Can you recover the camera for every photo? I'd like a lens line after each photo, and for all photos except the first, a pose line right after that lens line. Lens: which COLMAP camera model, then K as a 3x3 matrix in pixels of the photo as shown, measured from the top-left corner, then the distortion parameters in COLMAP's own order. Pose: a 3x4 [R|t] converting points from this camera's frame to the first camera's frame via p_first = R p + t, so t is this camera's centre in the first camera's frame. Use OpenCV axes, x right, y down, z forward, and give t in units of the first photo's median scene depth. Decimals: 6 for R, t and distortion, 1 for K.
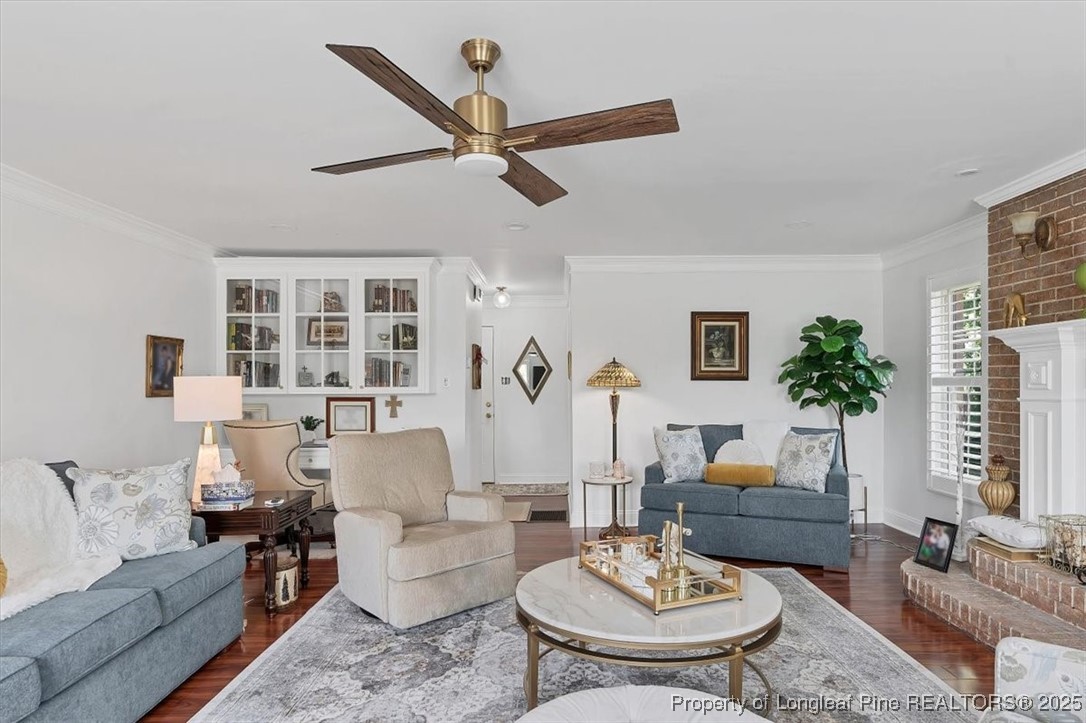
lens RADIAL K [[617.7, 0, 586.2], [0, 617.7, 383.5], [0, 0, 1]] dist [-0.003244, -0.000073]
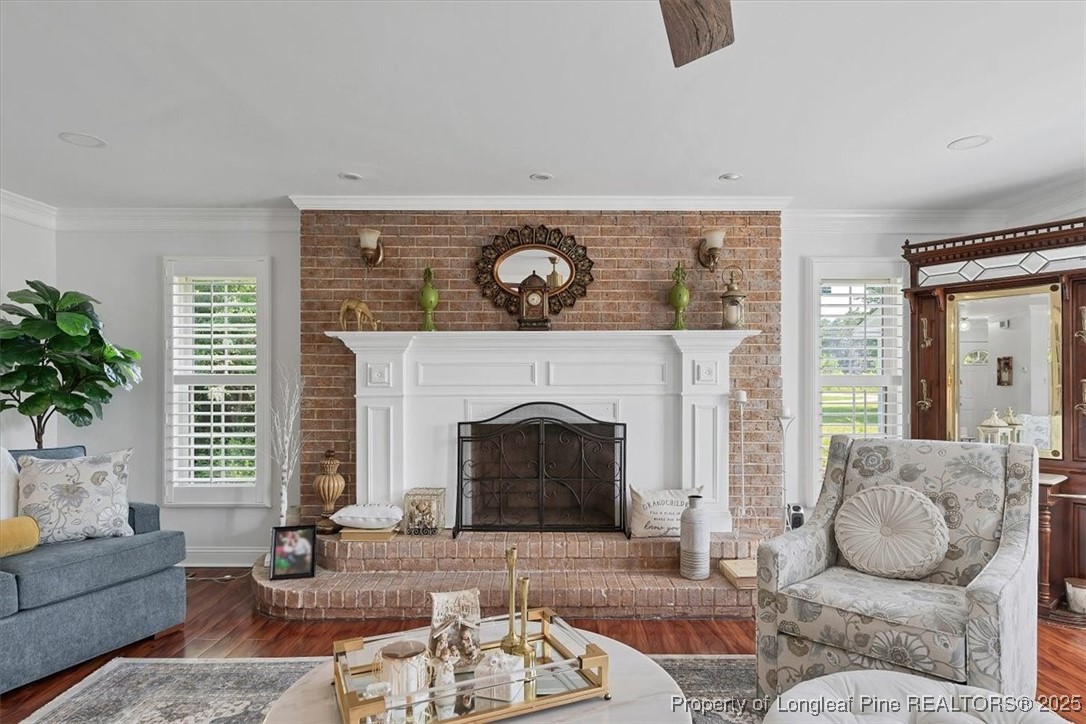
lens RADIAL K [[585.7, 0, 547.6], [0, 585.7, 384.3], [0, 0, 1]] dist [-0.004748, -0.000467]
pose [[0.043256, 0.001984, 0.999062, -0.237524], [-0.002192, 0.999996, -0.001891, 0.003947], [-0.999062, -0.002108, 0.043260, 0.441571]]
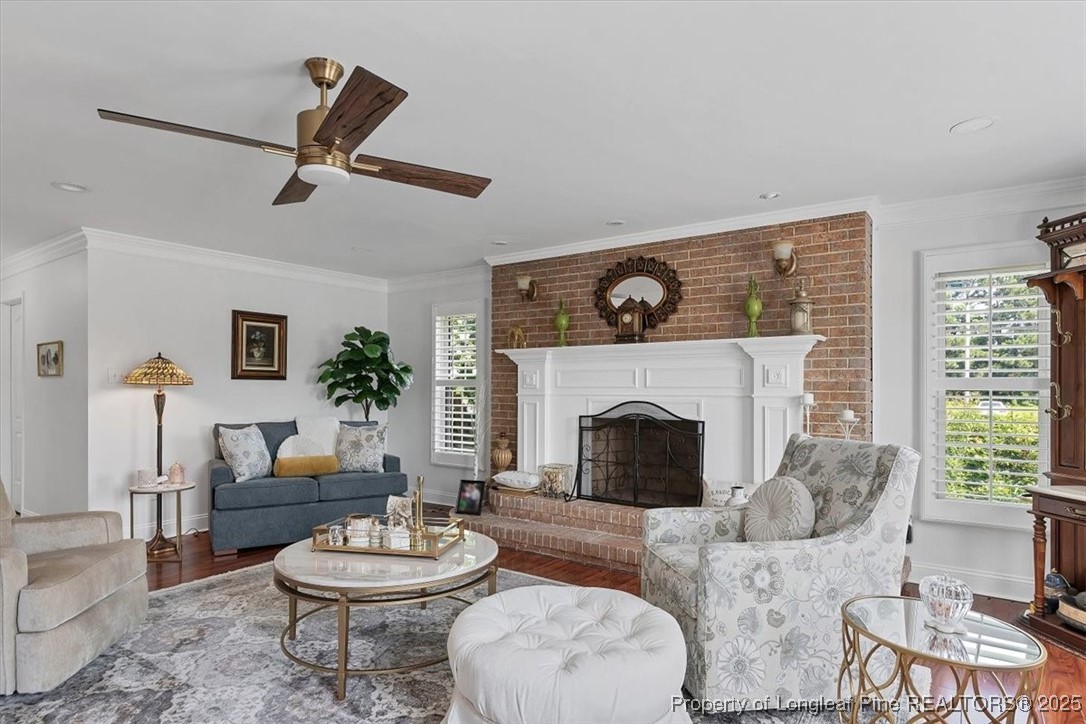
lens RADIAL K [[585.7, 0, 547.6], [0, 585.7, 384.3], [0, 0, 1]] dist [-0.004748, -0.000467]
pose [[0.609565, 0.009049, 0.792684, -0.303240], [-0.007915, 0.999954, -0.005329, 0.004857], [-0.792696, -0.003025, 0.609609, 0.029844]]
